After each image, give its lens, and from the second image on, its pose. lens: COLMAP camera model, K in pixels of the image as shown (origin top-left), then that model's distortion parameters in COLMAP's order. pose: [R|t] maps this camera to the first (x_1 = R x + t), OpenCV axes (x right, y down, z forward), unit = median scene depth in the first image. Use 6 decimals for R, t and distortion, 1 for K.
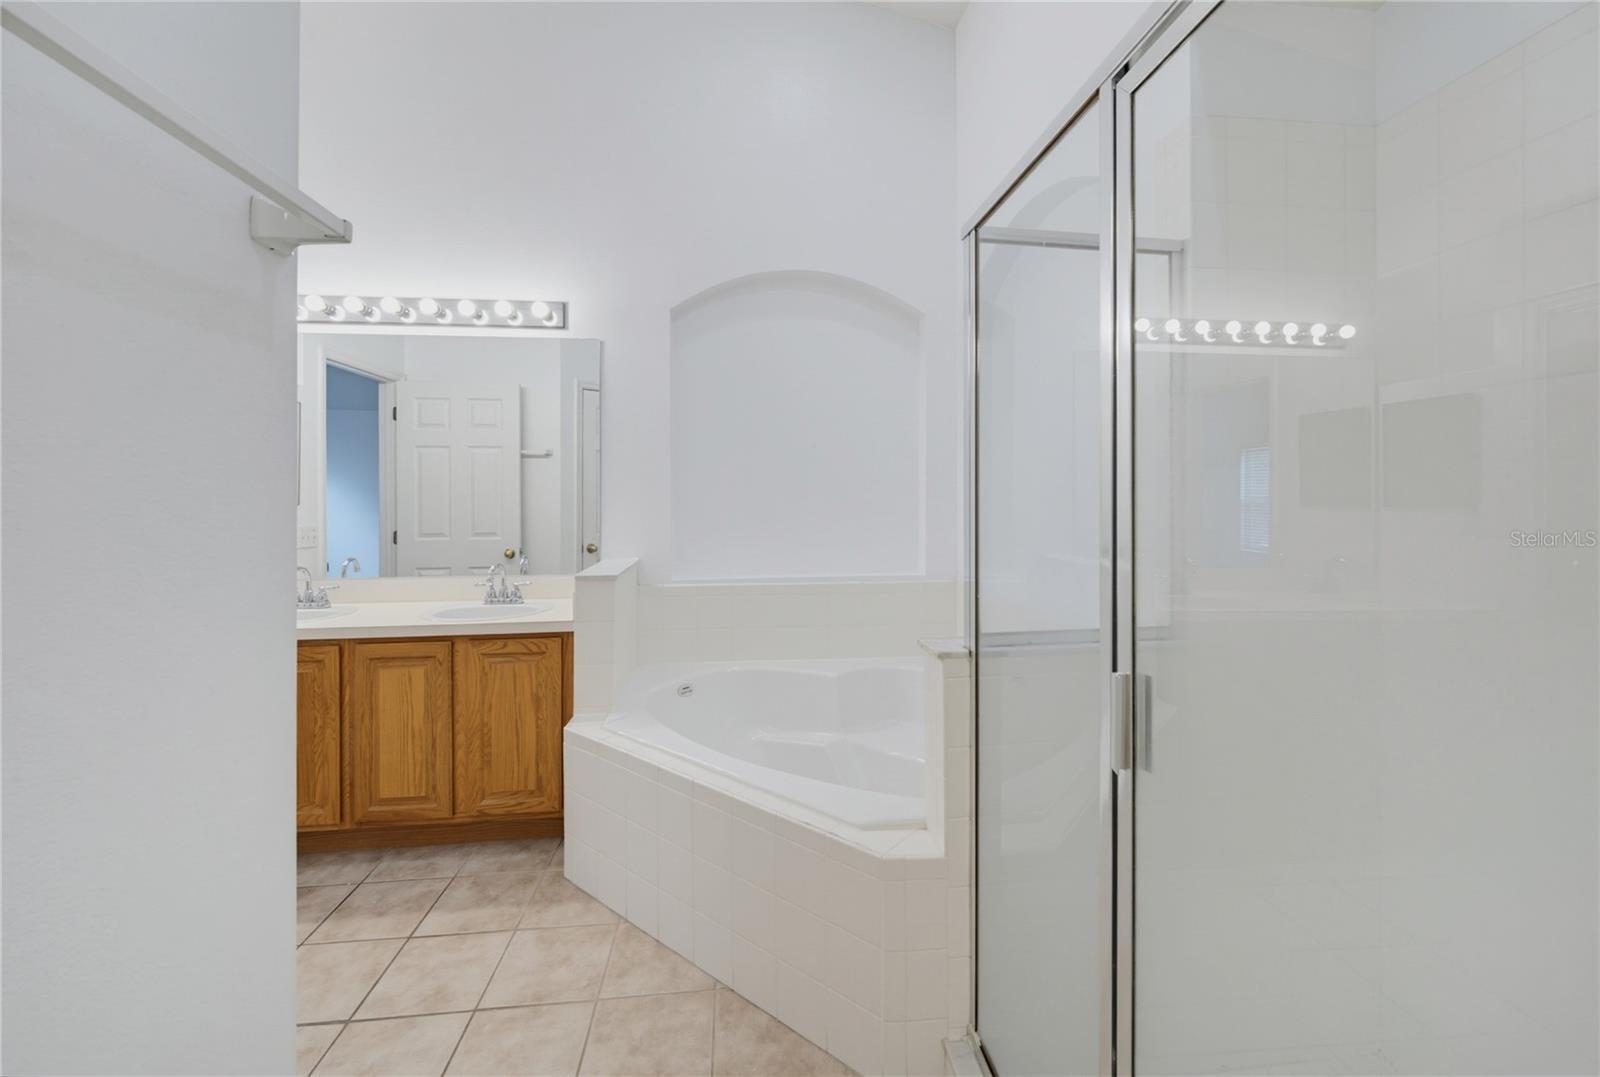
lens RADIAL K [[649.9, 0, 803.7], [0, 649.9, 502.2], [0, 0, 1]] dist [-0.001436, 0.000448]
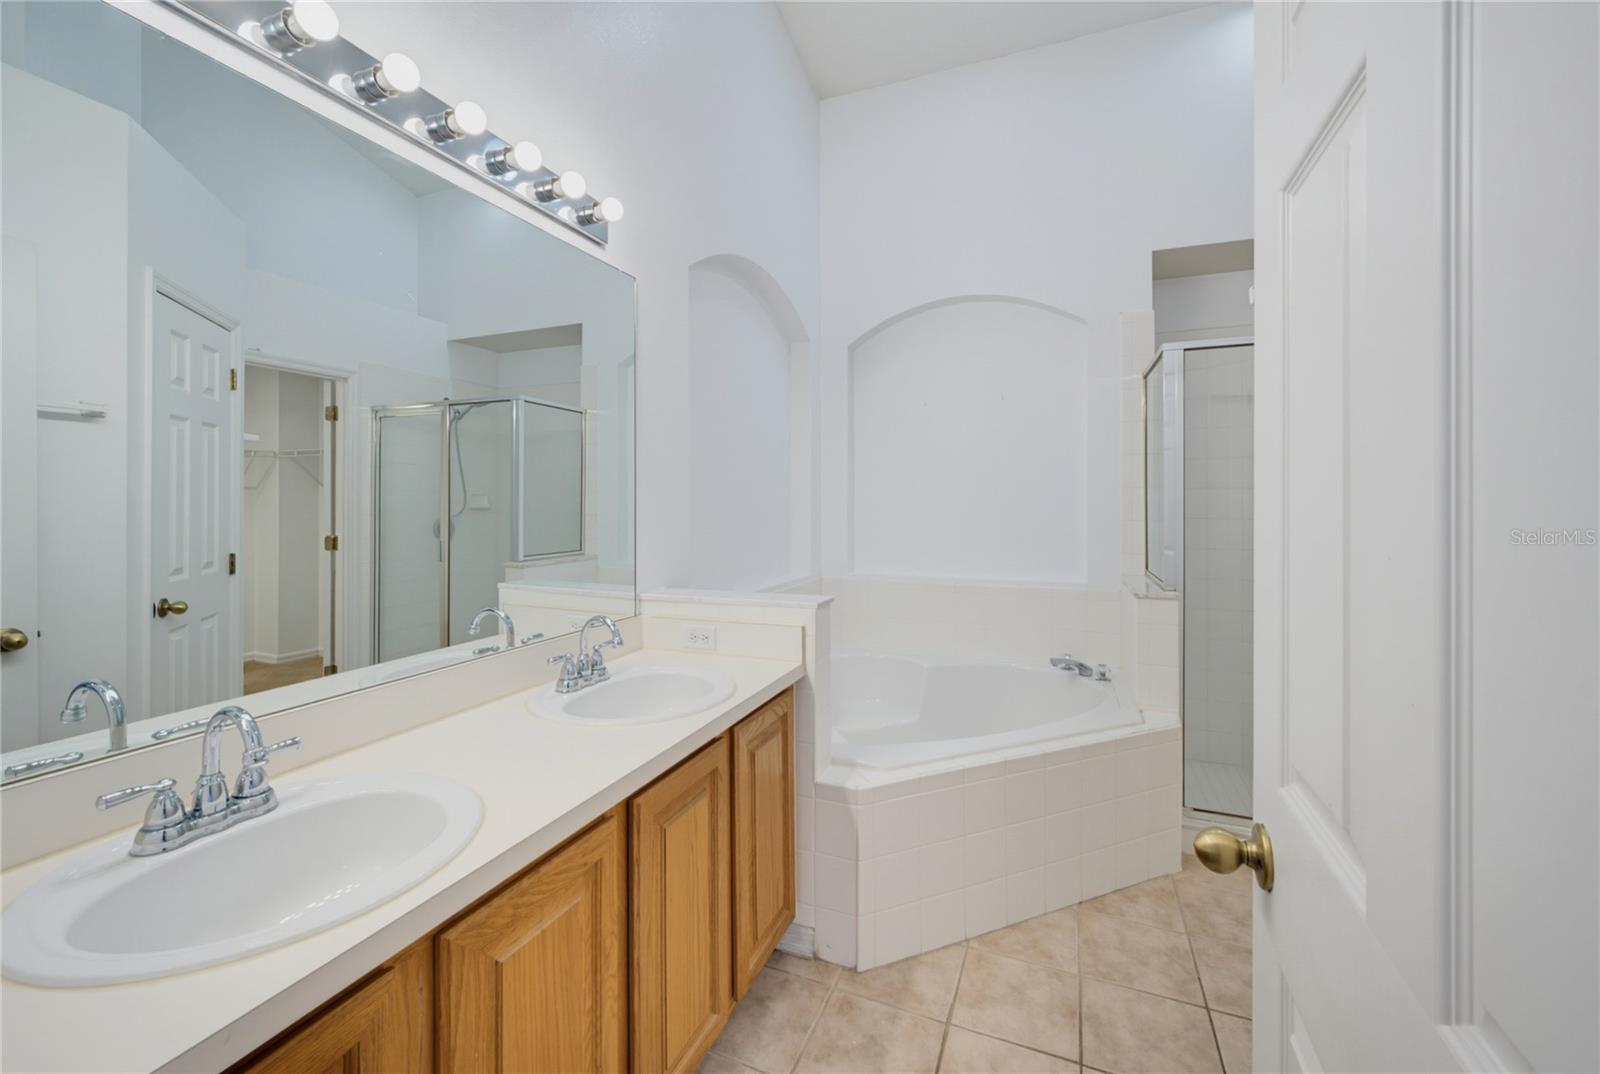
lens RADIAL K [[640.0, 0, 805.1], [0, 640.0, 527.7], [0, 0, 1]] dist [-0.001338, 0.000411]
pose [[0.474915, -0.026332, 0.879638, -1.190641], [0.013027, 0.999653, 0.022891, 0.003677], [-0.879935, 0.000588, 0.475093, 0.745691]]
